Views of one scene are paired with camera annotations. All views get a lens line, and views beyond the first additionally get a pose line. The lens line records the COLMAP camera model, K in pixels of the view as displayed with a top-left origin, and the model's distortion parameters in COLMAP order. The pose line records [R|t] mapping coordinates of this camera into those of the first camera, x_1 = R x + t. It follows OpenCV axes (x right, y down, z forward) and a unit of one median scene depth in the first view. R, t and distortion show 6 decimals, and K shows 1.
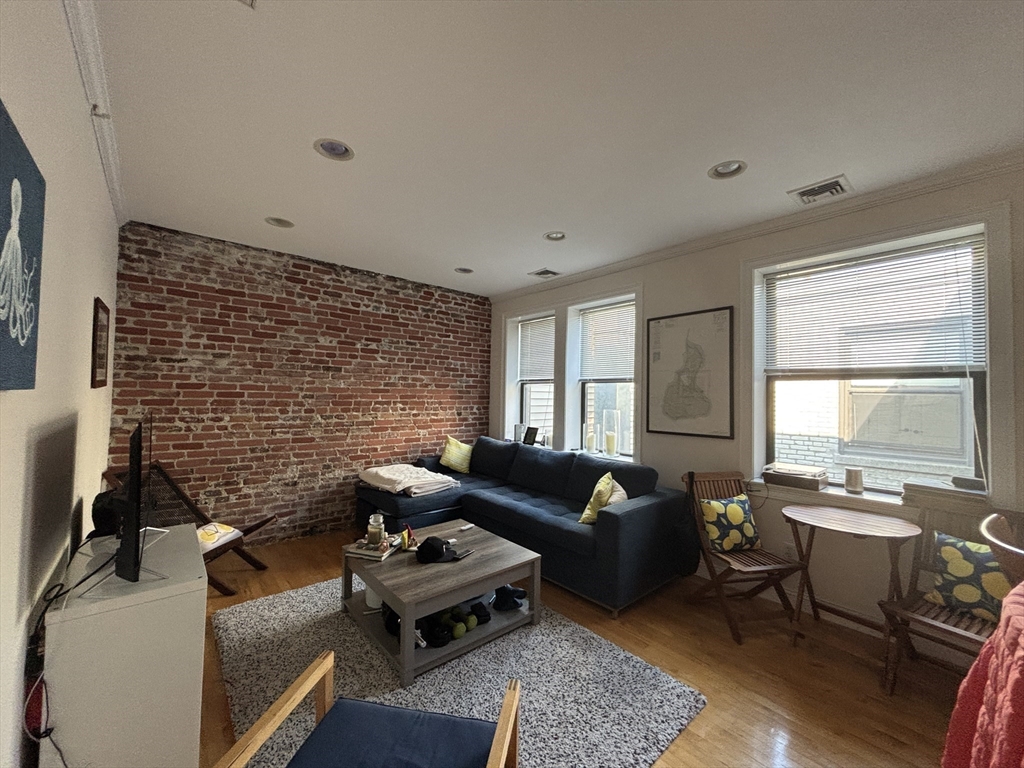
lens RADIAL K [[411.9, 0, 512.0], [0, 411.9, 384.0], [0, 0, 1]] dist [-0.000246, 0.000069]
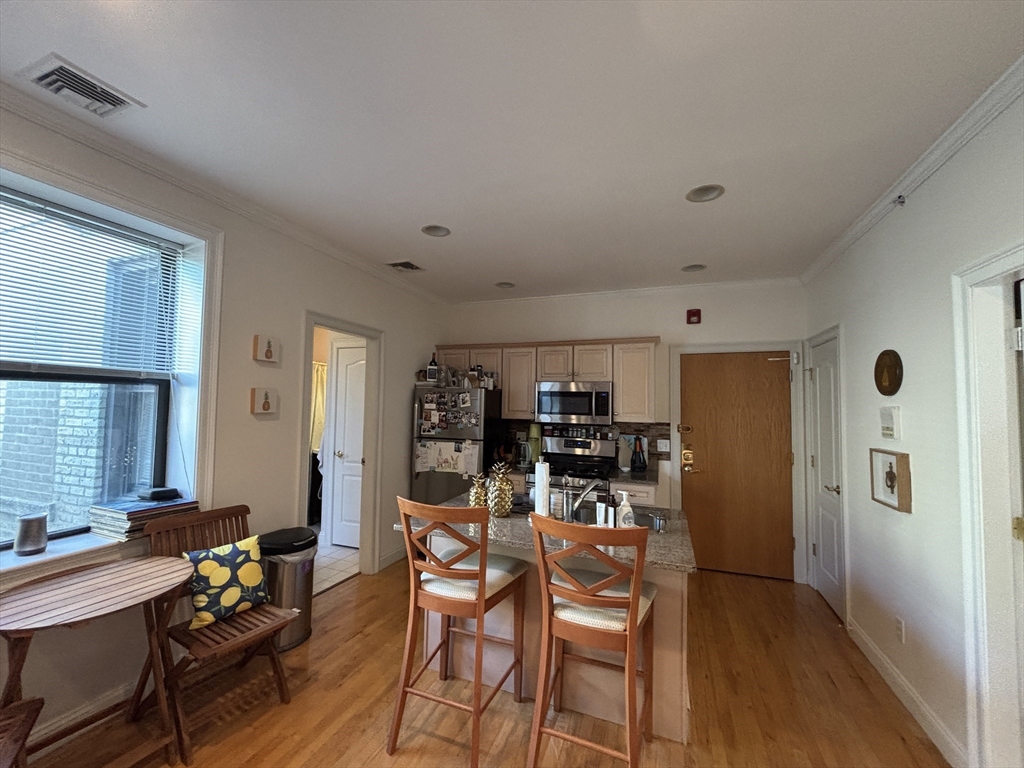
lens RADIAL K [[412.5, 0, 512.0], [0, 412.5, 384.0], [0, 0, 1]] dist [0.000430, -0.000035]
pose [[-0.476279, 0.017382, 0.879122, -0.141819], [-0.046827, 0.997884, -0.045099, -0.014322], [-0.878046, -0.062647, -0.474458, 0.767356]]
